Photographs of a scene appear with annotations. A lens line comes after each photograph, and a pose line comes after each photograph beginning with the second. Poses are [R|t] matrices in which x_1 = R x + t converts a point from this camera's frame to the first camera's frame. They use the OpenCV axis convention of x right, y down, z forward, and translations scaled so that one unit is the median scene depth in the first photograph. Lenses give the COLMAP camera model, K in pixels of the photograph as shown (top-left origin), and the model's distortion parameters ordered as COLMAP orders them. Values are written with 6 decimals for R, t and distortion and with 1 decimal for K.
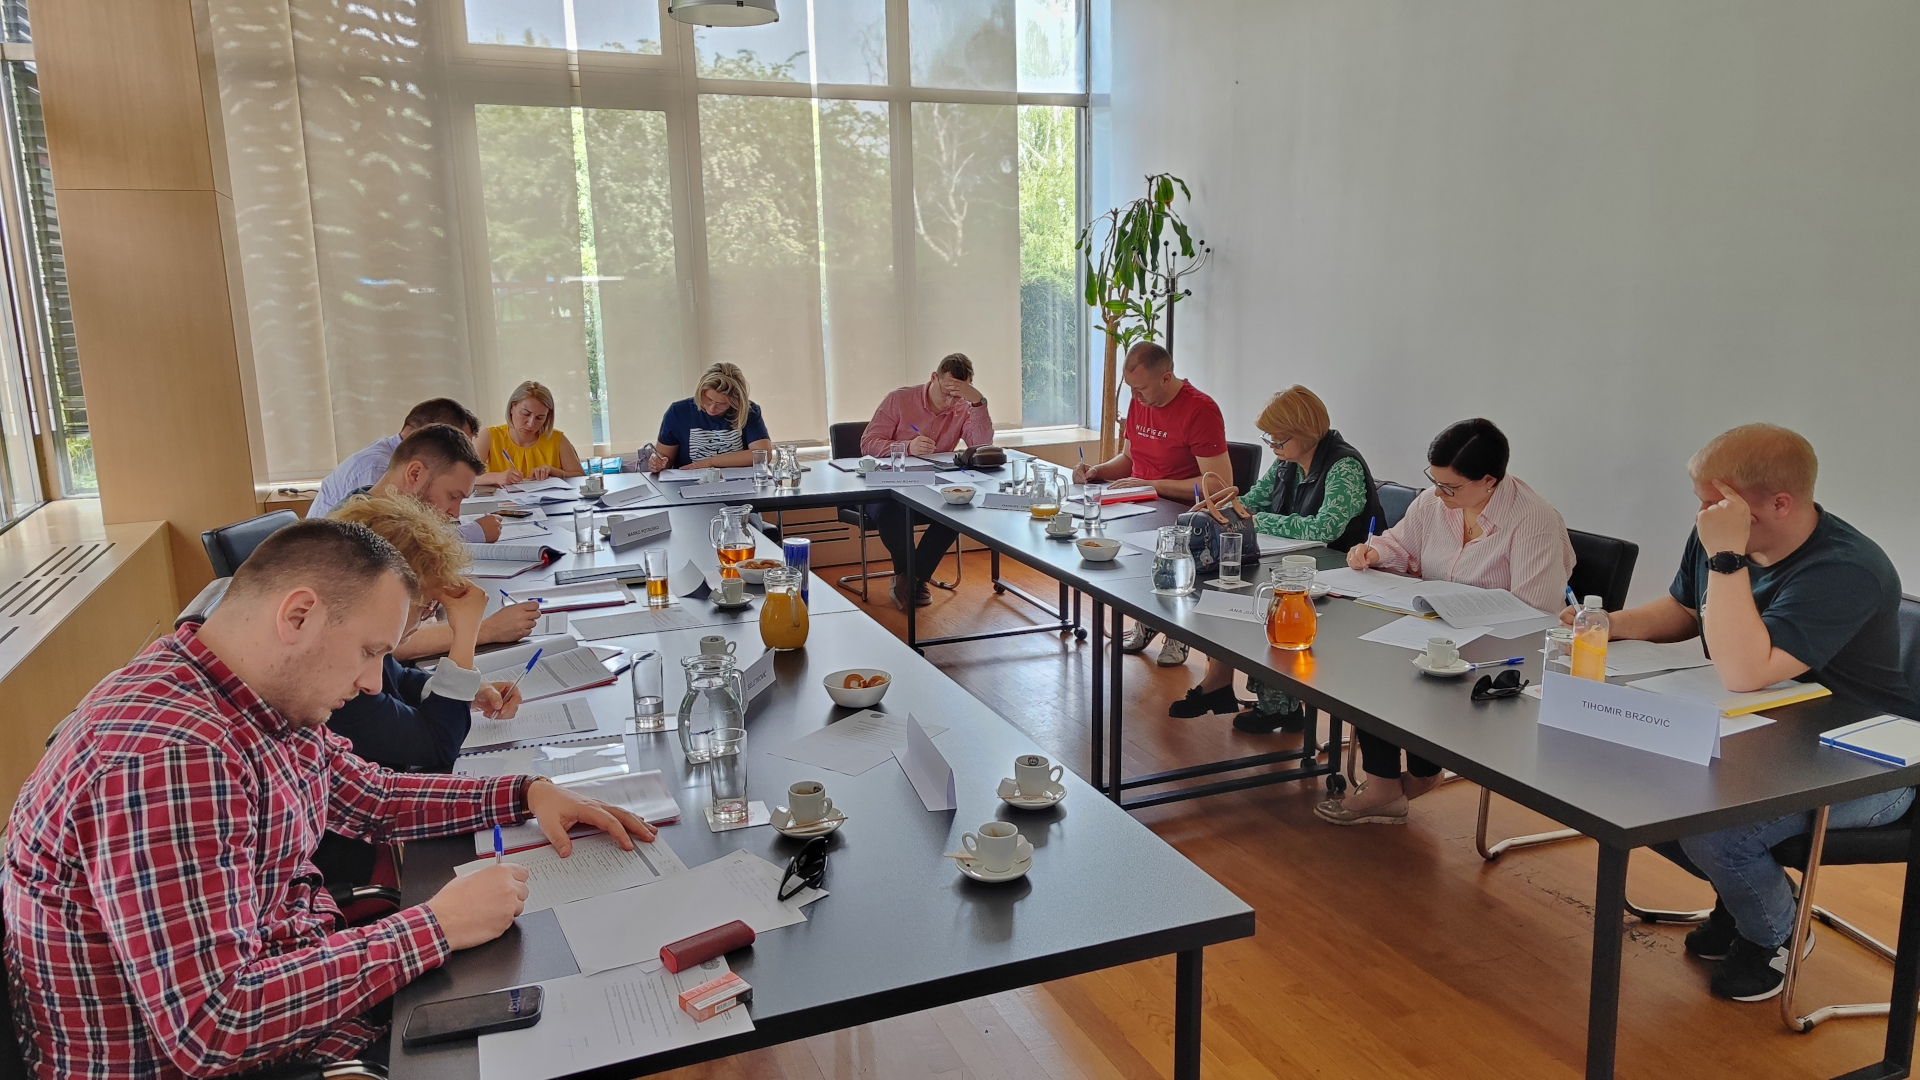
lens RADIAL K [[1264.0, 0, 960.0], [0, 1264.0, 540.0], [0, 0, 1]] dist [0.037547, 0.002234]
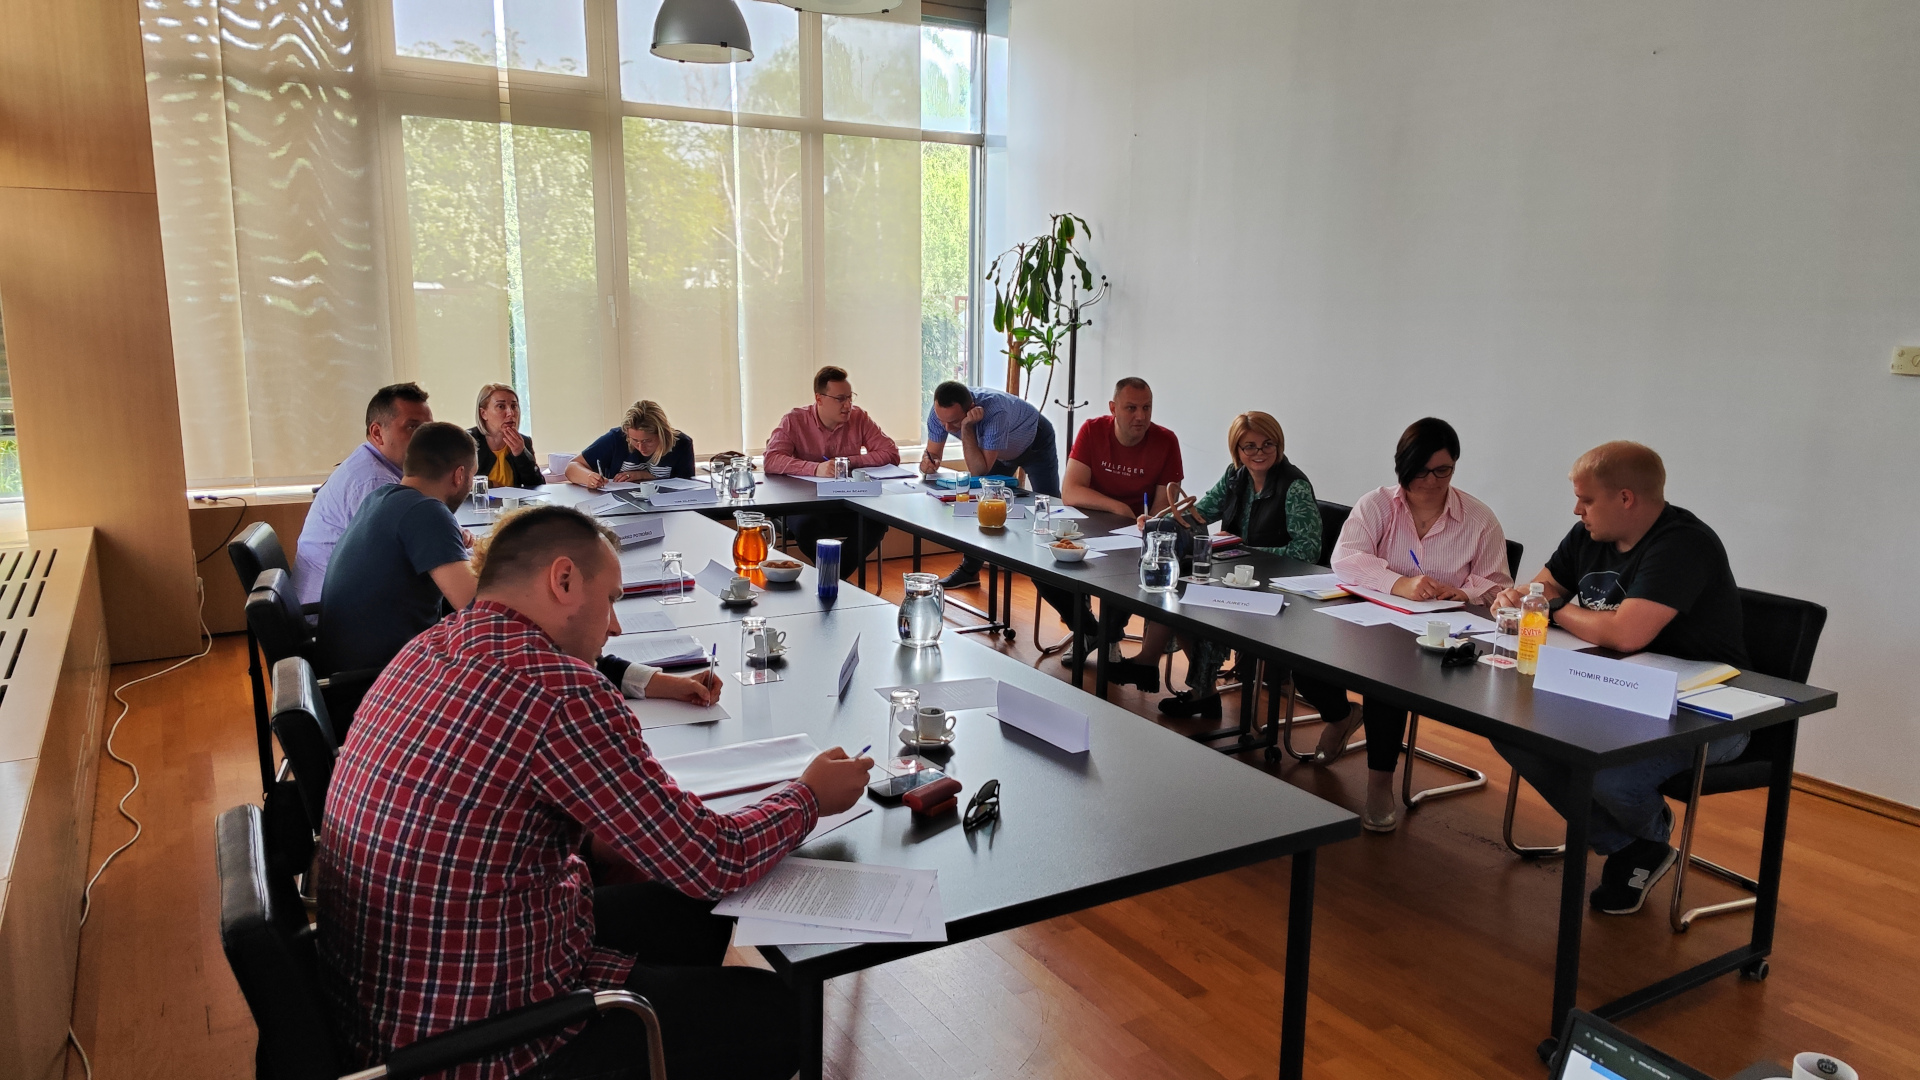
lens RADIAL K [[1264.0, 0, 960.0], [0, 1264.0, 540.0], [0, 0, 1]] dist [0.037547, 0.002234]
pose [[0.987305, 0.000910, 0.158831, -0.102382], [0.001363, 0.999898, -0.014206, 0.007826], [-0.158828, 0.014242, 0.987204, -0.057761]]
